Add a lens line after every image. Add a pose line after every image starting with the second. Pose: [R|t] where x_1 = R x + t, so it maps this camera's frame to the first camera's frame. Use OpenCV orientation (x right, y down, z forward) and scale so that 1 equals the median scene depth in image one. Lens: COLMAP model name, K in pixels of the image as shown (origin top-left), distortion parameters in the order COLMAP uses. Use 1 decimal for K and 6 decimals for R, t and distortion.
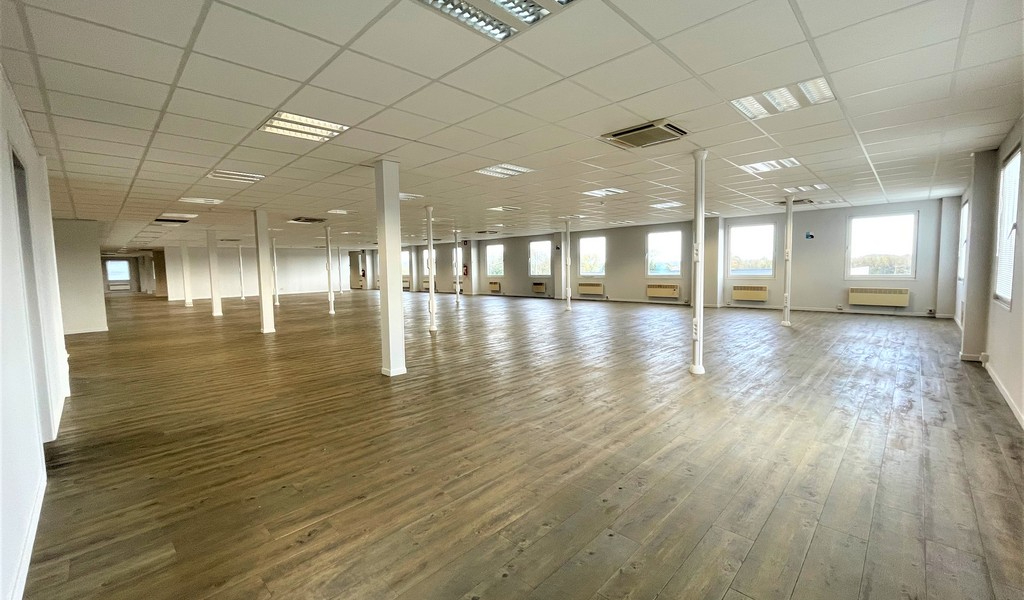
lens RADIAL K [[410.6, 0, 524.6], [0, 410.6, 297.0], [0, 0, 1]] dist [0.000161, 0.000011]
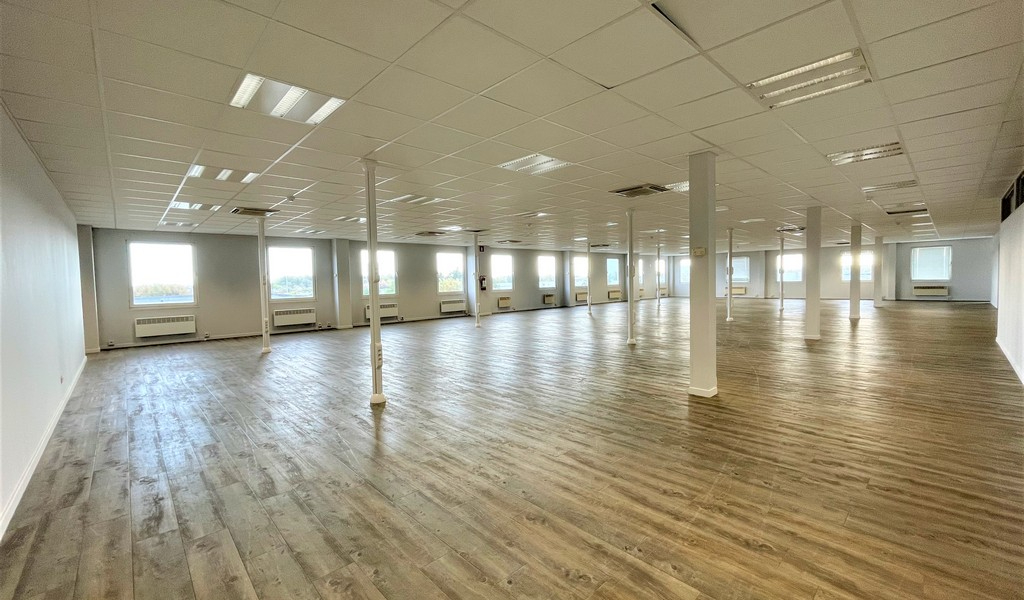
lens RADIAL K [[410.6, 0, 524.6], [0, 410.6, 297.0], [0, 0, 1]] dist [0.000161, 0.000011]
pose [[0.035439, -0.022660, 0.999115, -0.753509], [0.097513, 0.995051, 0.019109, -0.040107], [-0.994603, 0.096750, 0.037473, 0.749465]]
